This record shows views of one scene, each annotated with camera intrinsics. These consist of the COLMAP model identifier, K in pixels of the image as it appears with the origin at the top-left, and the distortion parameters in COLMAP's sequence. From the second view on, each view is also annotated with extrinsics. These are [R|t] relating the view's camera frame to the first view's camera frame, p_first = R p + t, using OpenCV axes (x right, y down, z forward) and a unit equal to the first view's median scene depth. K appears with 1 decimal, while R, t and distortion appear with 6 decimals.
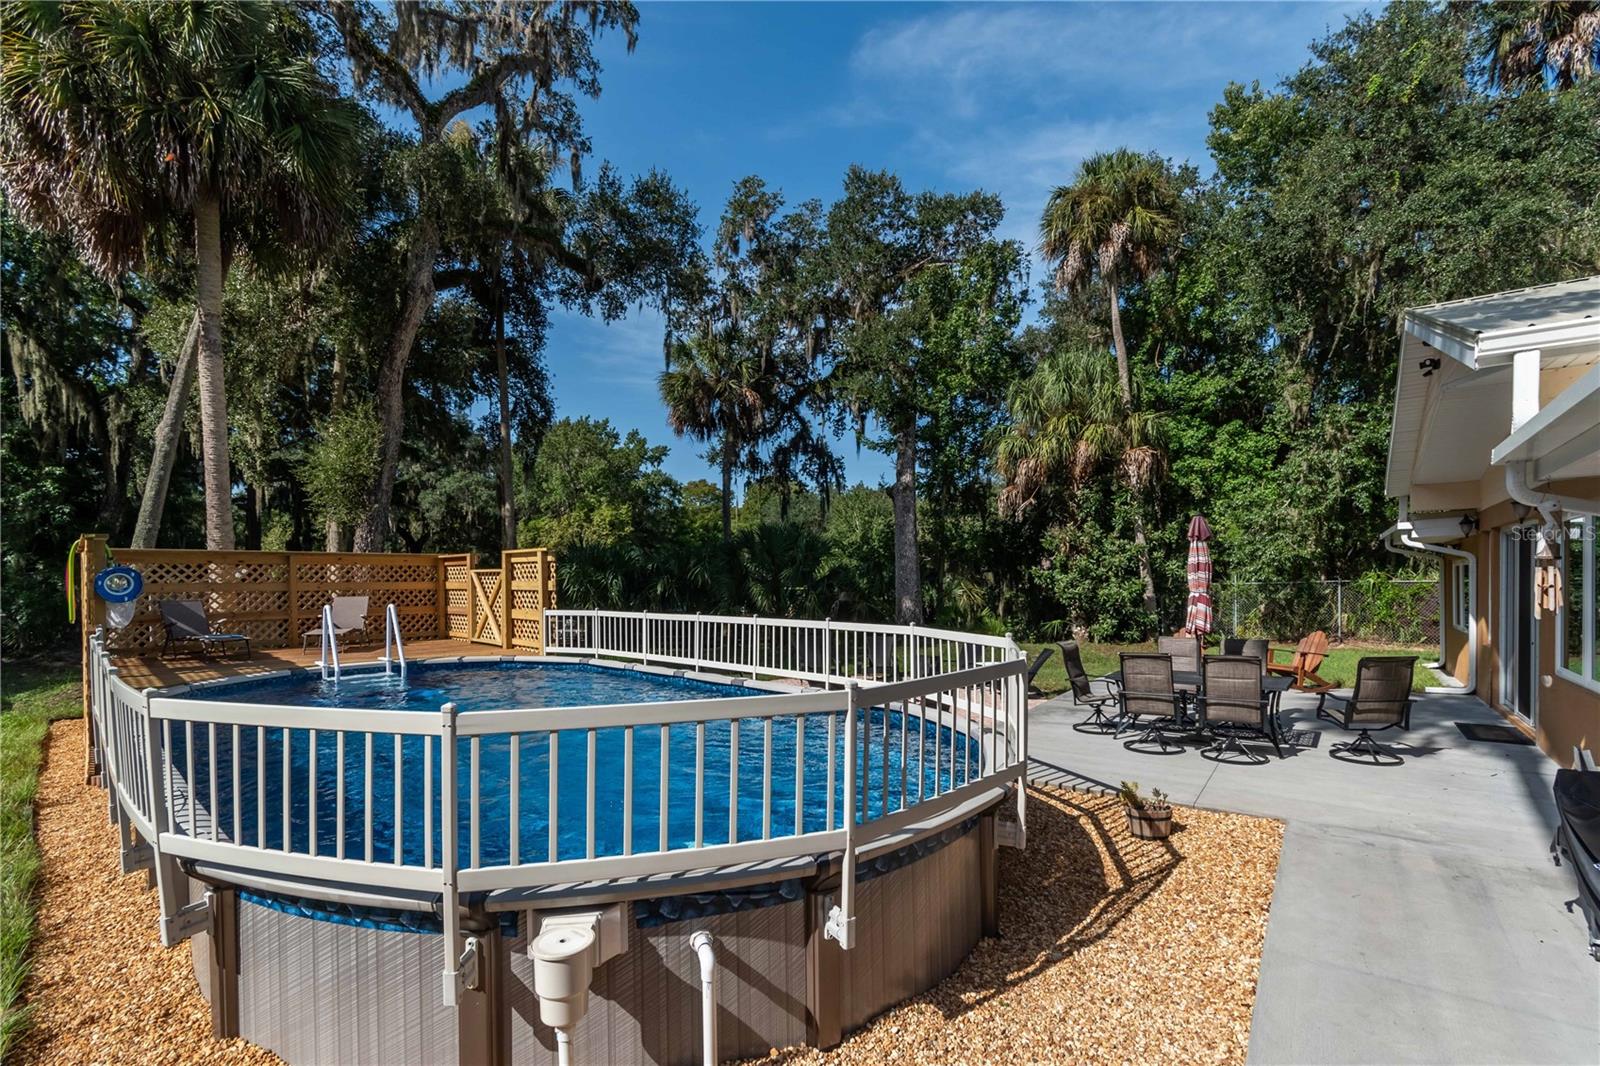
lens RADIAL K [[705.8, 0, 801.2], [0, 705.8, 566.7], [0, 0, 1]] dist [-0.000213, 0.000286]
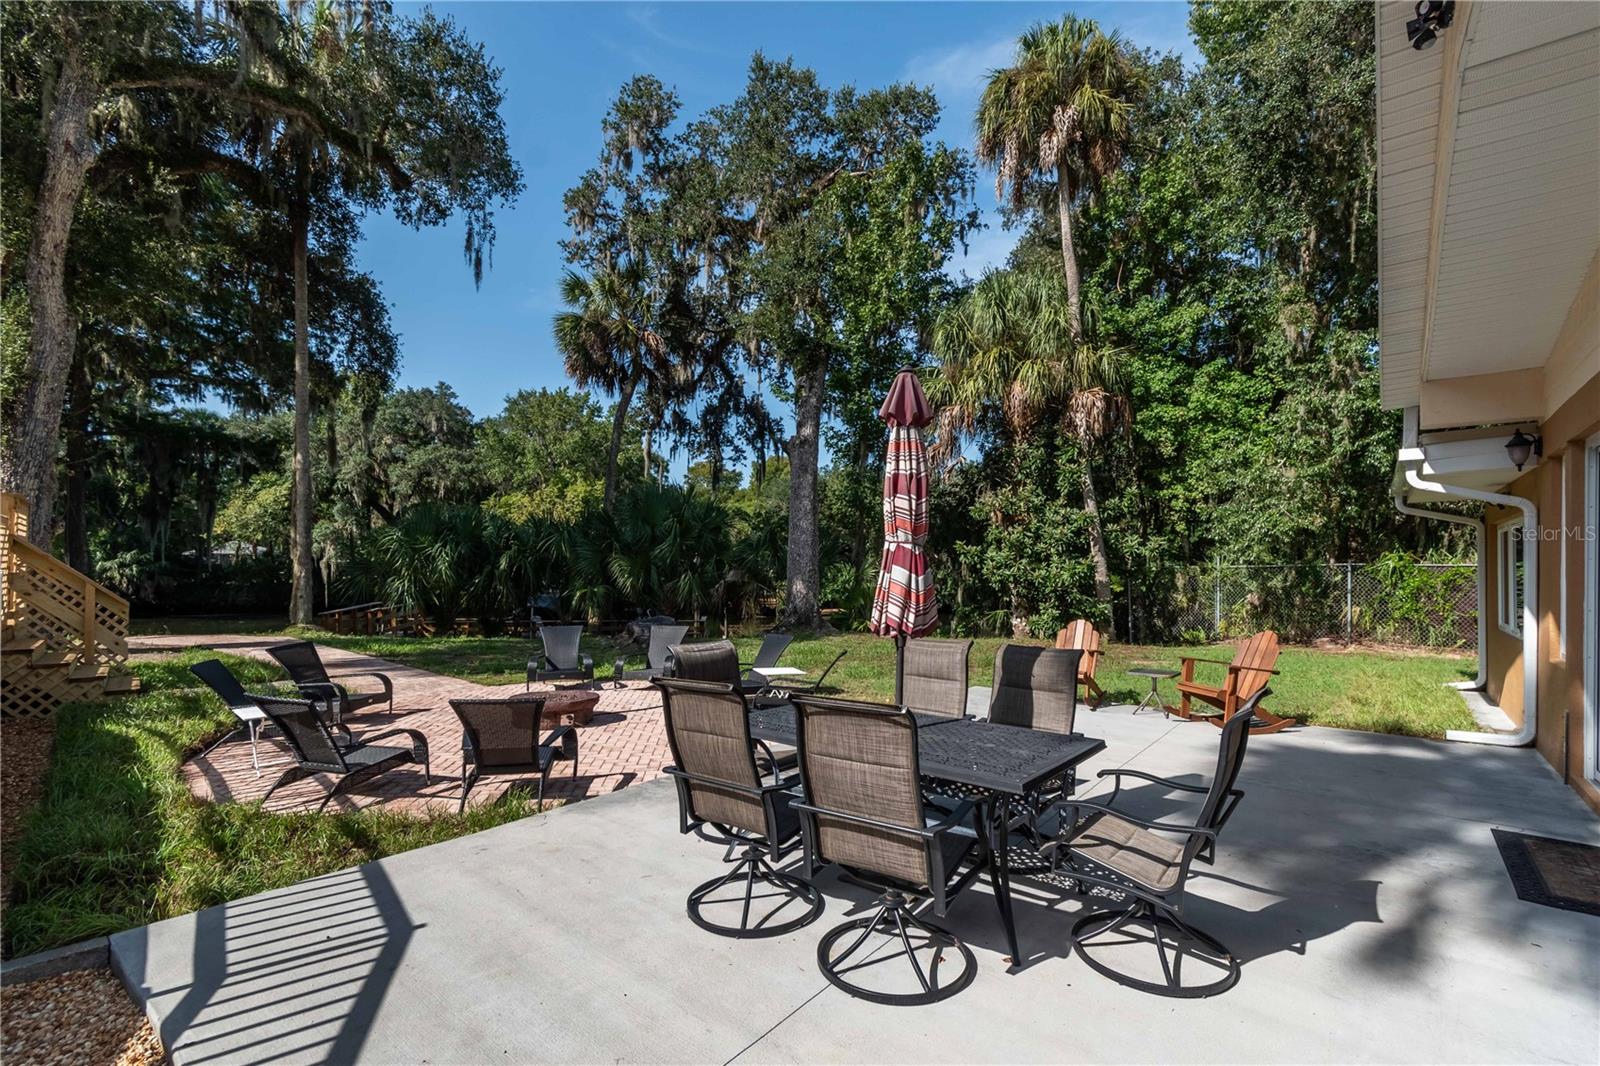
lens RADIAL K [[718.2, 0, 800.1], [0, 718.2, 540.2], [0, 0, 1]] dist [0.000040, -0.000546]
pose [[0.999395, 0.014111, -0.031793, 0.180296], [-0.014653, 0.999750, -0.016888, 0.015411], [0.031547, 0.017344, 0.999352, 0.190555]]
